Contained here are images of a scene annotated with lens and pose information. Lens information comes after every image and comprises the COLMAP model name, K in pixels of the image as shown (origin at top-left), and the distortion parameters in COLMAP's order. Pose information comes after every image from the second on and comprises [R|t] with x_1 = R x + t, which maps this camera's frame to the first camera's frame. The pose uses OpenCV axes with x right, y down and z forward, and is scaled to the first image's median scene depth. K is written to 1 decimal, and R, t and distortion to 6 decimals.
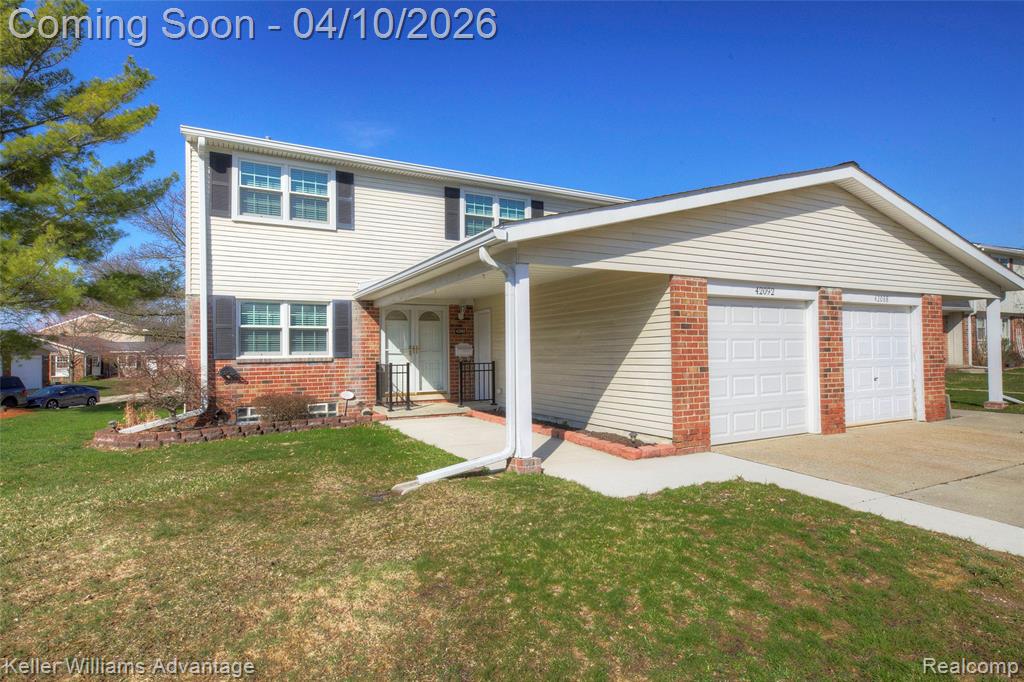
lens RADIAL K [[540.8, 0, 512.9], [0, 540.8, 339.8], [0, 0, 1]] dist [0.000791, 0.000864]
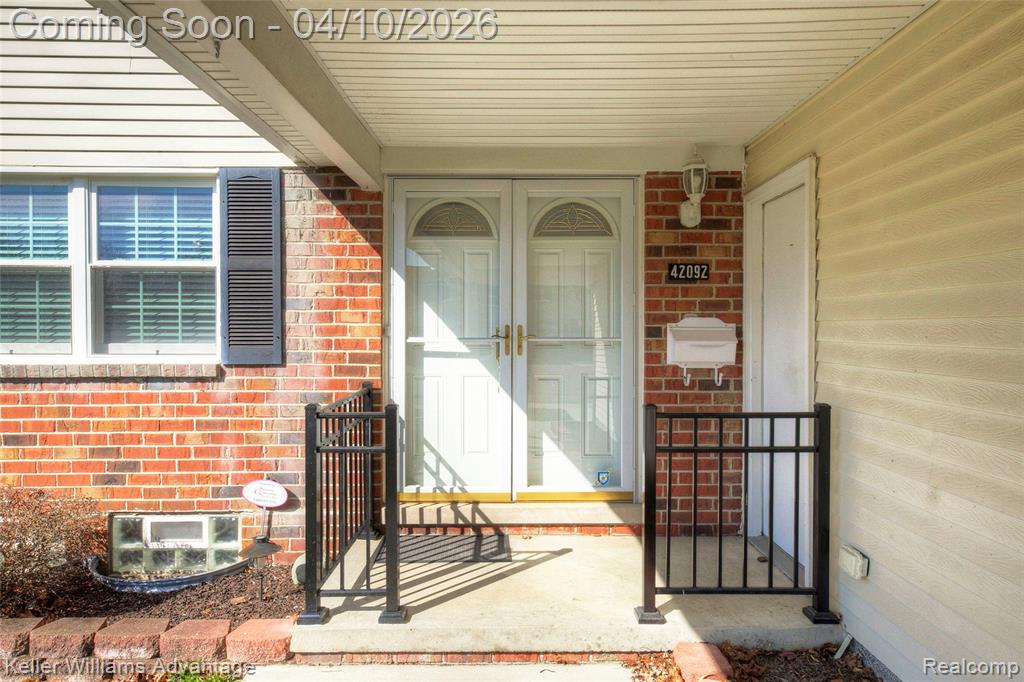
lens RADIAL K [[656.3, 0, 509.8], [0, 656.3, 338.2], [0, 0, 1]] dist [0.003246, 0.000528]
pose [[0.882462, 0.018050, -0.470036, -0.025123], [0.001610, 0.999142, 0.041392, 0.003610], [0.470380, -0.037284, 0.881676, 0.751677]]
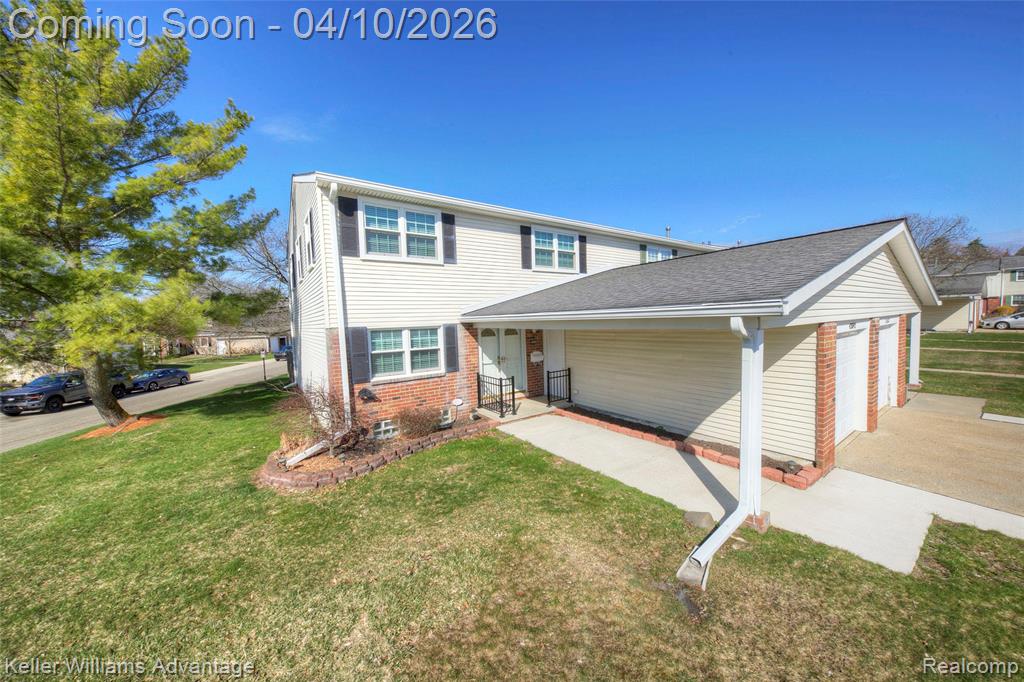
lens RADIAL K [[354.8, 0, 509.9], [0, 354.8, 341.0], [0, 0, 1]] dist [0.000469, -0.001460]
pose [[0.992956, -0.030039, 0.114615, -0.275807], [0.020922, 0.996581, 0.079934, -0.095633], [-0.116624, -0.076972, 0.990189, 0.205882]]
